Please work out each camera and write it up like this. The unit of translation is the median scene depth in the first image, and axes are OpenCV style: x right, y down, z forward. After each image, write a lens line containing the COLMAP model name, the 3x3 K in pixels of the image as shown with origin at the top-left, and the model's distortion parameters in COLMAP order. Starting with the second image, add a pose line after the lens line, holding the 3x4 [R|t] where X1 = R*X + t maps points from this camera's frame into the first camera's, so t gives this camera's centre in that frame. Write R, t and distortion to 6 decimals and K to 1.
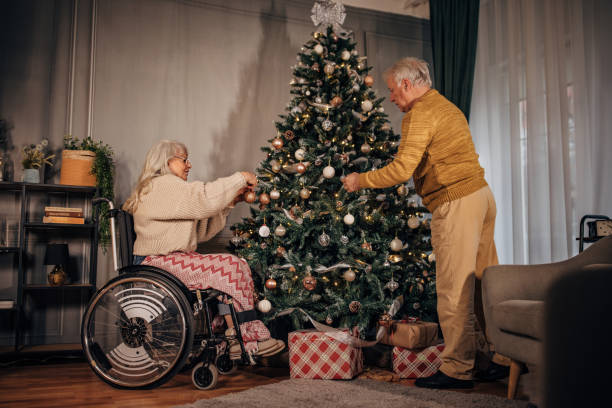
lens RADIAL K [[579.1, 0, 306.0], [0, 579.1, 204.0], [0, 0, 1]] dist [-0.017844, -0.012154]
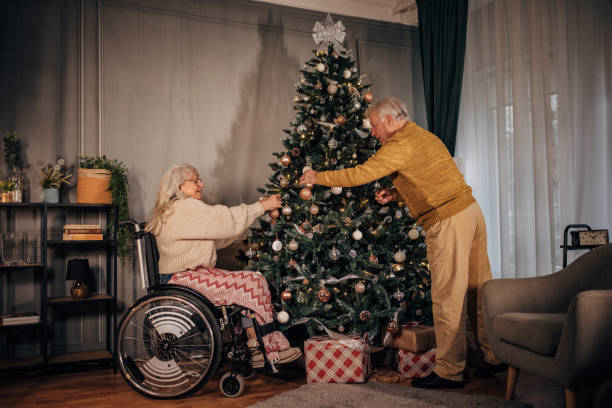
lens RADIAL K [[579.1, 0, 306.0], [0, 579.1, 204.0], [0, 0, 1]] dist [-0.017844, -0.012154]
pose [[0.998441, -0.015828, 0.053530, -0.074102], [0.013304, 0.998797, 0.047193, -0.078786], [-0.054212, -0.046407, 0.997450, -0.069892]]
